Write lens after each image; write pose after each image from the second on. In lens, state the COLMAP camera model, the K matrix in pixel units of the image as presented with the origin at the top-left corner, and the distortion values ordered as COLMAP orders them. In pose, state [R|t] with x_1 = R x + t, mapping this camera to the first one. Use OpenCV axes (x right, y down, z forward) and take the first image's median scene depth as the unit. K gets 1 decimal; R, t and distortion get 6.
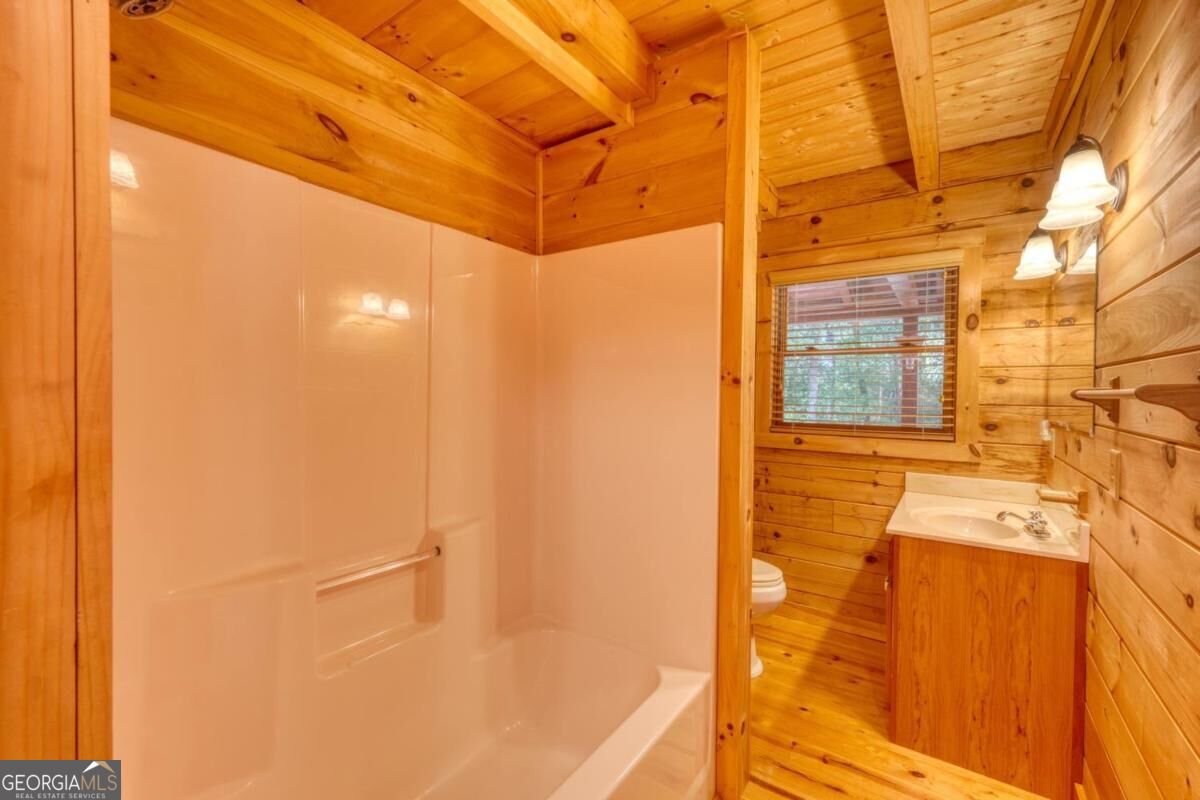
lens RADIAL K [[509.1, 0, 600.0], [0, 509.1, 400.0], [0, 0, 1]] dist [-0.007678, 0.004650]
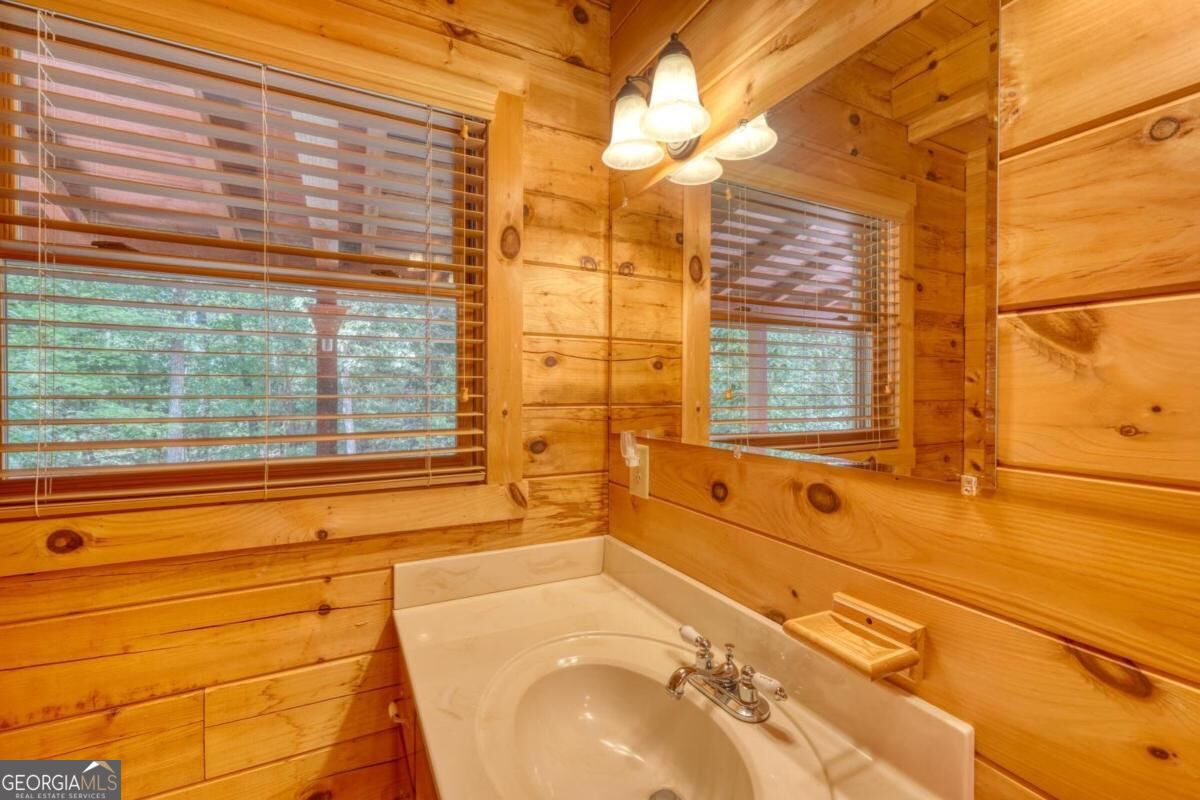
lens RADIAL K [[509.1, 0, 600.5], [0, 509.1, 397.2], [0, 0, 1]] dist [-0.007678, 0.004650]
pose [[0.466547, -0.019722, 0.884277, 0.325824], [0.013374, 0.999794, 0.015242, -0.005863], [-0.884395, 0.004715, 0.466715, 0.688528]]
